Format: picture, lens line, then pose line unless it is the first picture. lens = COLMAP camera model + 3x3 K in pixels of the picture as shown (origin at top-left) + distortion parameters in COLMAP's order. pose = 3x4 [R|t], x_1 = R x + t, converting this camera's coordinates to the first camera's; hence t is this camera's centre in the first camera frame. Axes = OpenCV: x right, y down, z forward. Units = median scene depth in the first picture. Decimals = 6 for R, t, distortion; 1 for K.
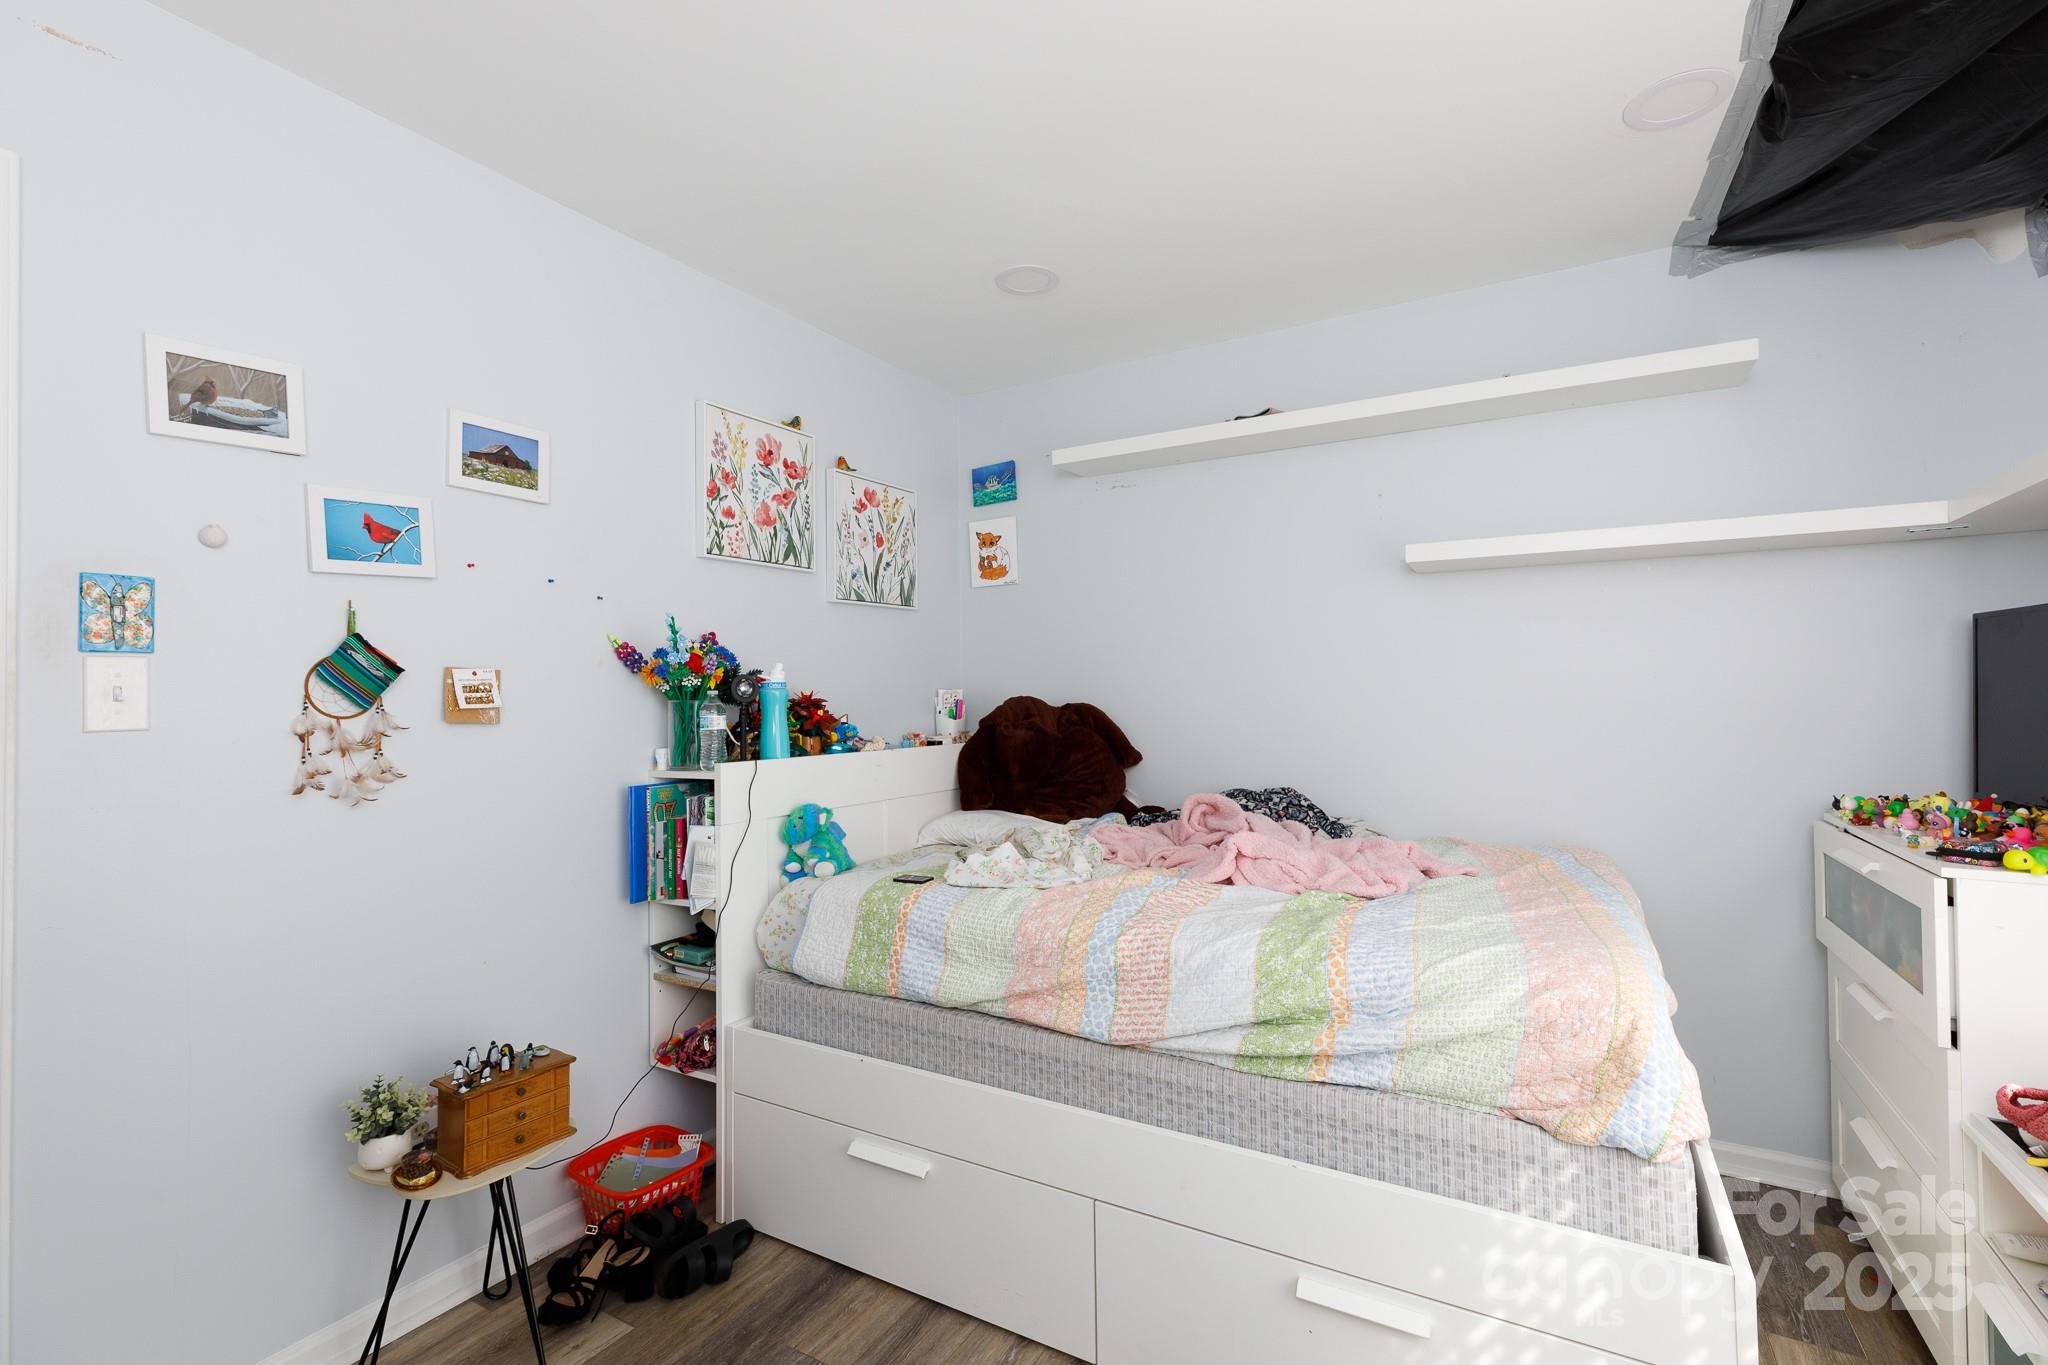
lens RADIAL K [[917.8, 0, 1013.1], [0, 917.8, 686.5], [0, 0, 1]] dist [0.000037, -0.000133]
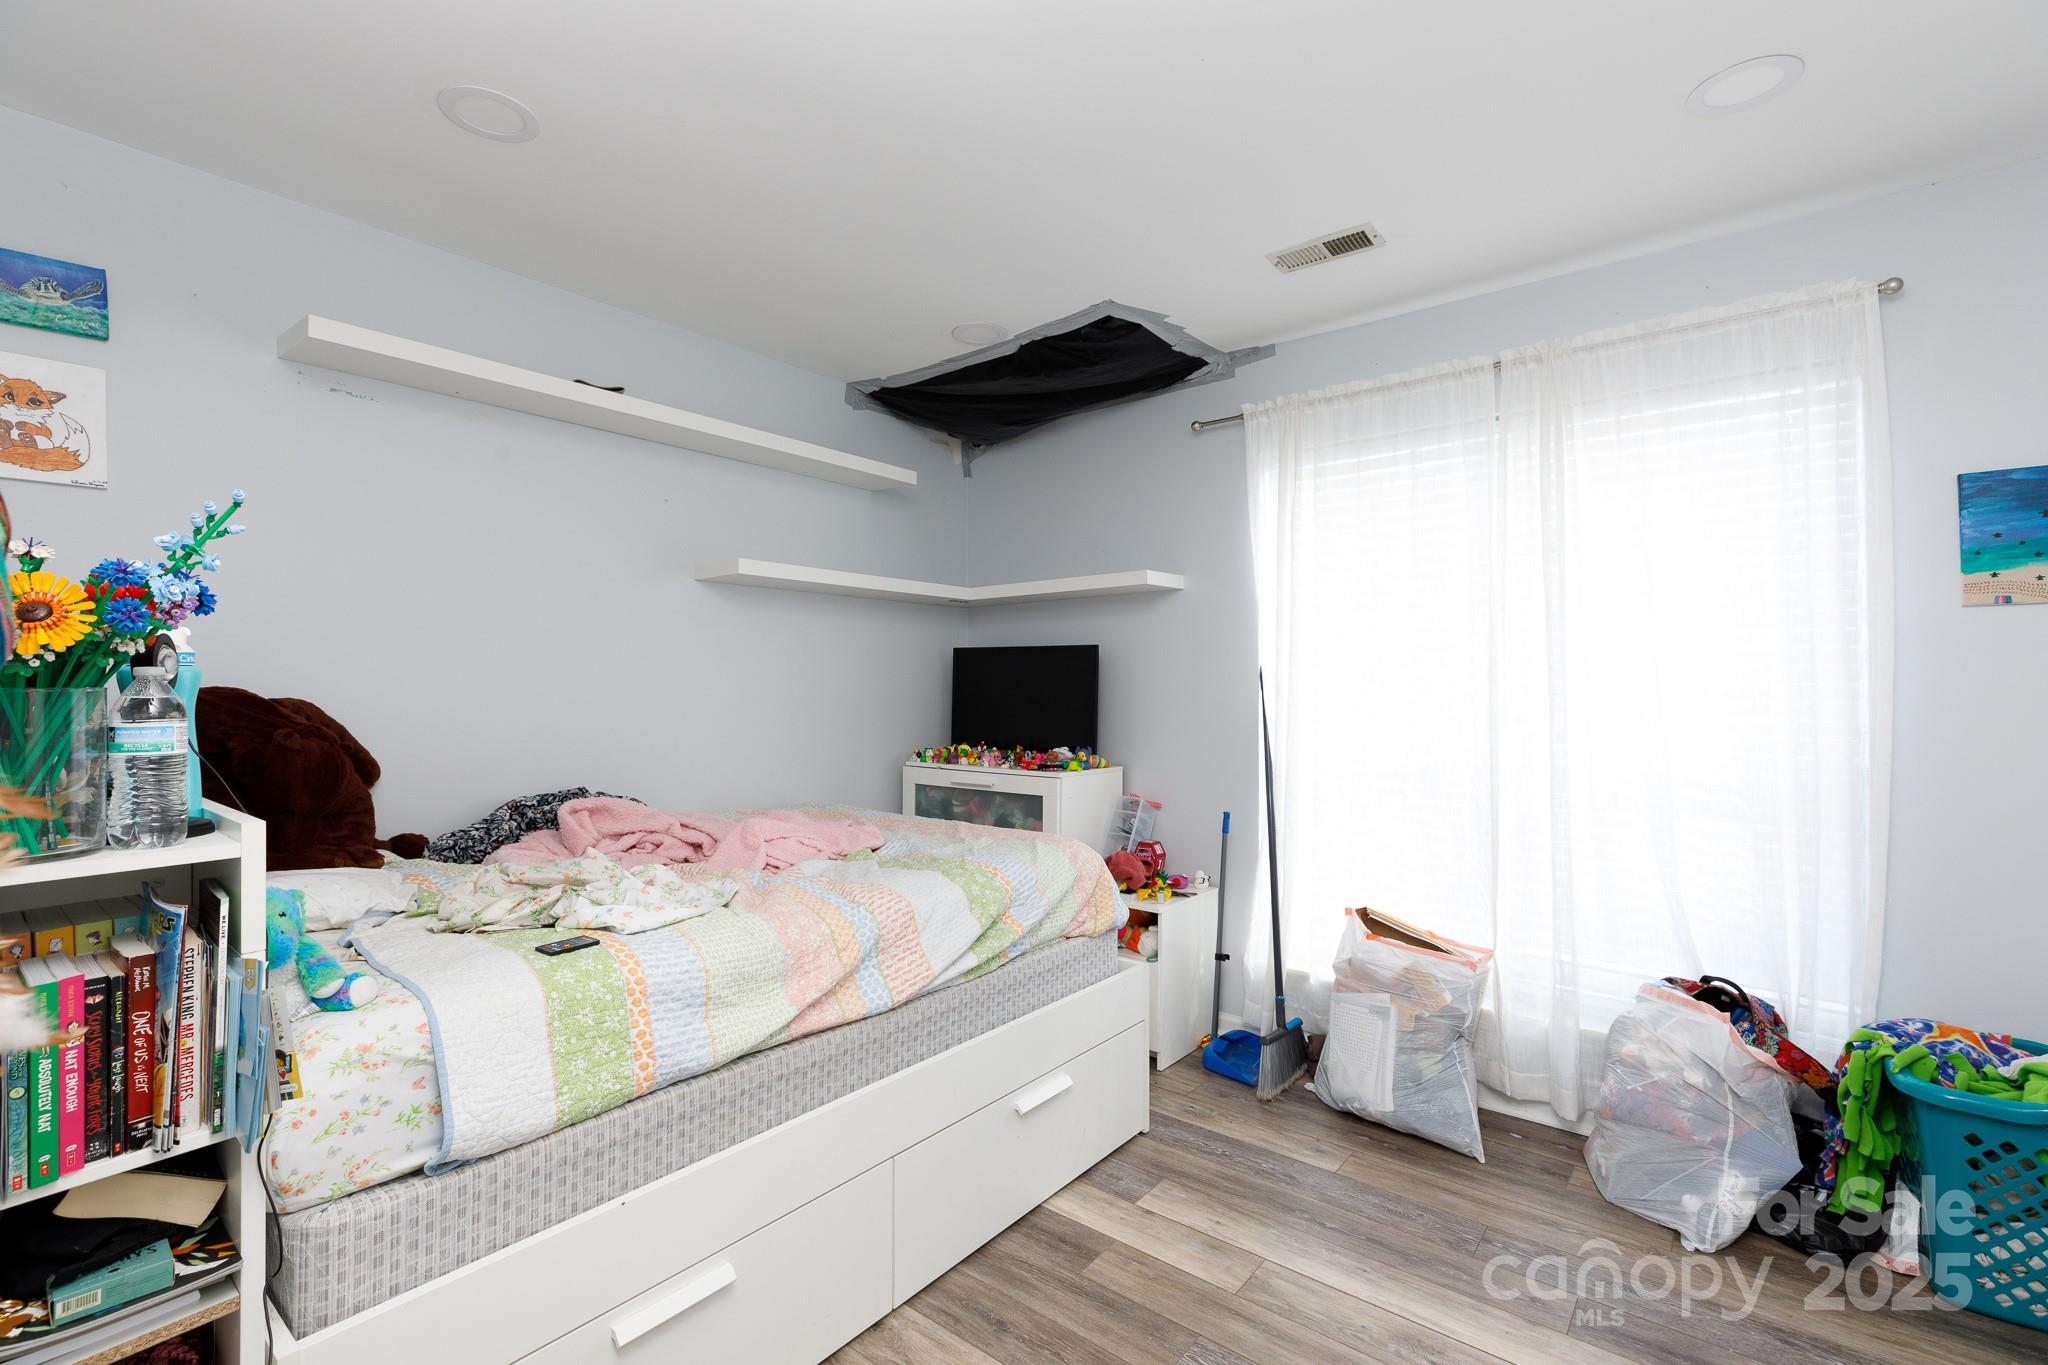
lens RADIAL K [[917.8, 0, 1013.1], [0, 917.8, 686.5], [0, 0, 1]] dist [0.000037, -0.000133]
pose [[0.150876, 0.009192, 0.988510, -0.786211], [-0.013830, 0.999879, -0.007187, 0.012815], [-0.988456, -0.012587, 0.150985, 0.581810]]
